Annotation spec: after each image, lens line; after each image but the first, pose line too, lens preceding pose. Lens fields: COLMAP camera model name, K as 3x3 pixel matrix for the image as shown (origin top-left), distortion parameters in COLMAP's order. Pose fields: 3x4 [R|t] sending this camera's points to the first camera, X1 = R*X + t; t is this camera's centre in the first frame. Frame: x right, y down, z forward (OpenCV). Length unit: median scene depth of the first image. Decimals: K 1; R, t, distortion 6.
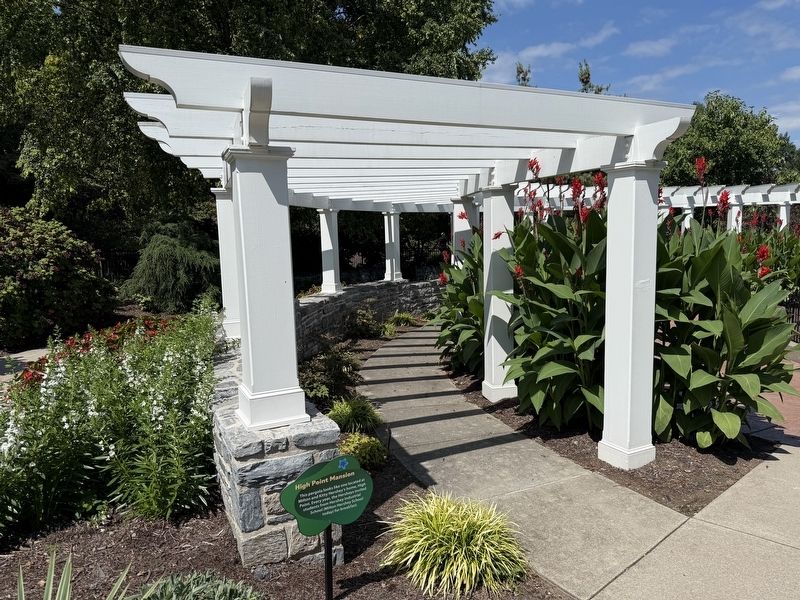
lens RADIAL K [[570.9, 0, 400.0], [0, 570.9, 300.0], [0, 0, 1]] dist [0.071579, -0.105089]
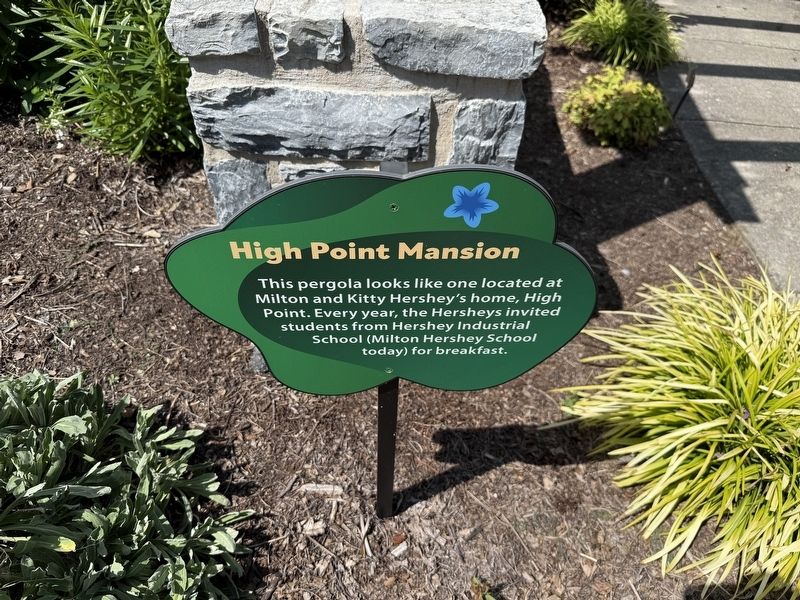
lens RADIAL K [[570.9, 0, 400.0], [0, 570.9, 300.0], [0, 0, 1]] dist [0.071579, -0.105089]
pose [[0.889719, 0.346523, -0.297190, -0.044877], [-0.101881, 0.785311, 0.610661, 0.171826], [0.444995, -0.513039, 0.734010, 0.734348]]
